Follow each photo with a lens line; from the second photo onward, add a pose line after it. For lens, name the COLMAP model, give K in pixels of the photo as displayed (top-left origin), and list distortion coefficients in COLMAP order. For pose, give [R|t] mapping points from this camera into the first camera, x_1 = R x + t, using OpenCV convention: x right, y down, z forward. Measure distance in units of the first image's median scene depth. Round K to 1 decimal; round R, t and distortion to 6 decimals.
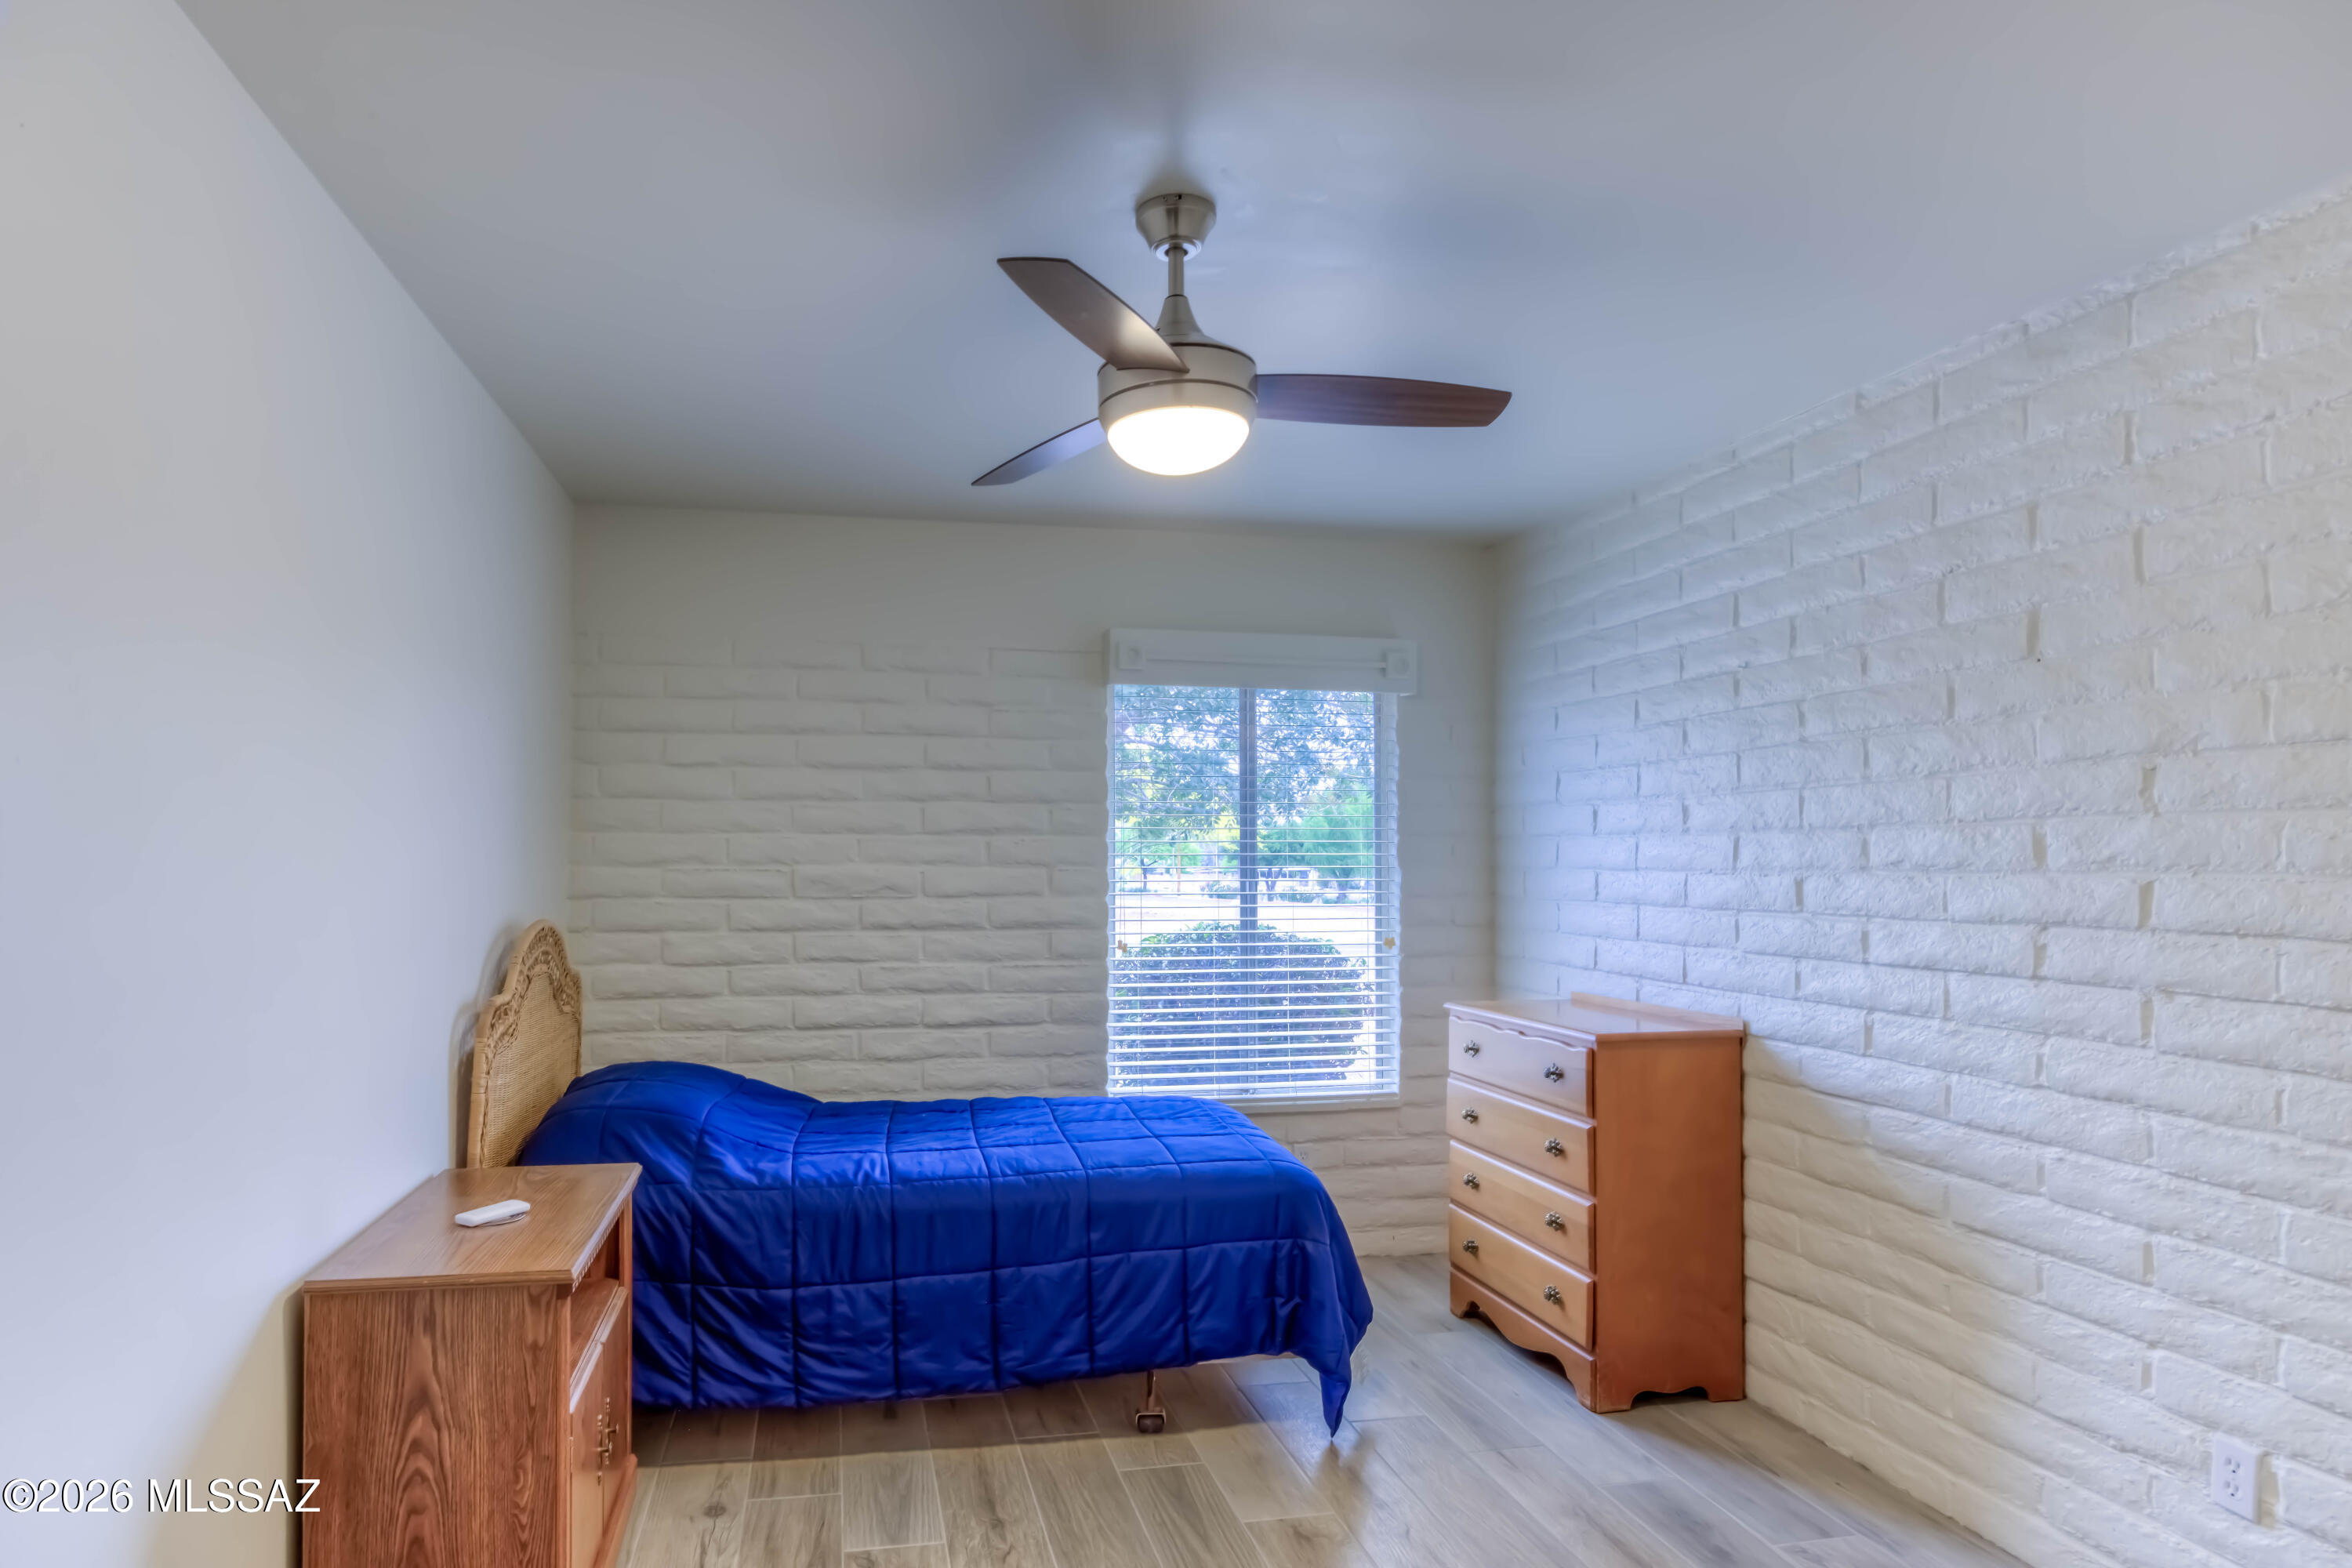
lens RADIAL K [[1233.1, 0, 1174.9], [0, 1233.1, 867.2], [0, 0, 1]] dist [-0.034683, 0.001605]
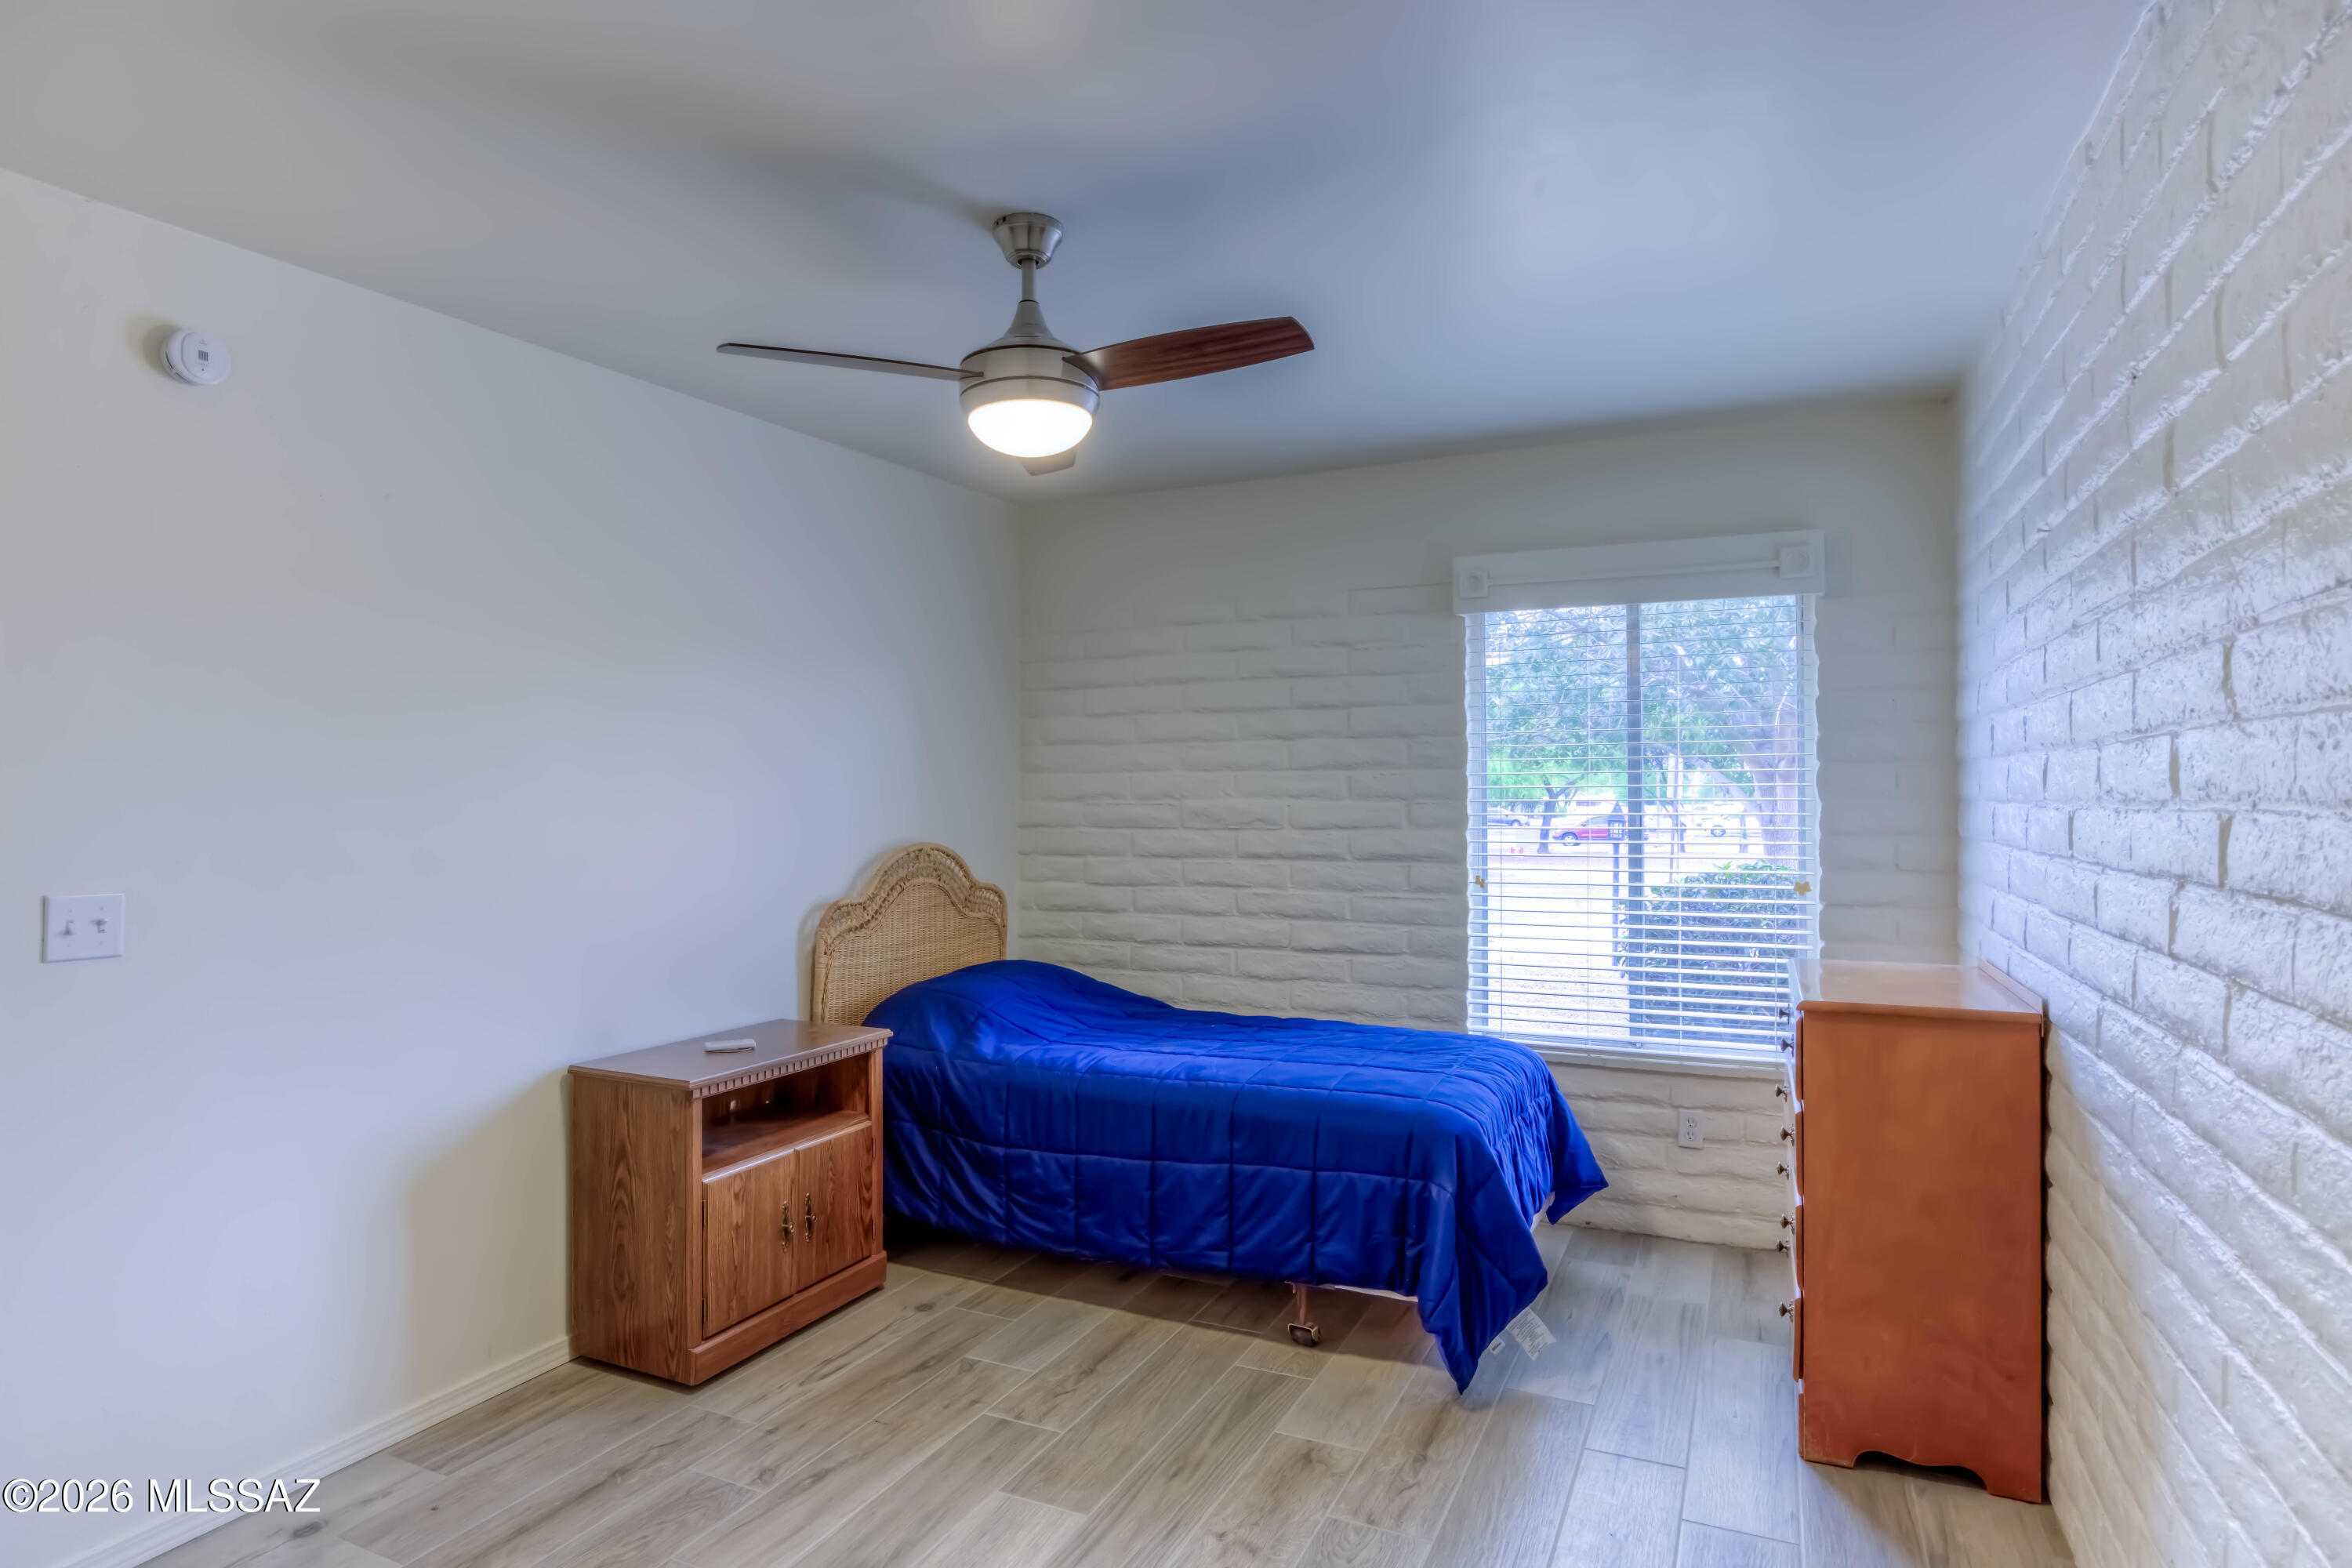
lens RADIAL K [[1253.5, 0, 1174.9], [0, 1253.5, 810.1], [0, 0, 1]] dist [-0.031753, 0.000396]
pose [[0.815222, 0.000865, -0.579148, 0.513161], [0.003628, 0.999972, 0.006599, 0.000518], [0.579138, -0.007481, 0.815195, 0.079823]]
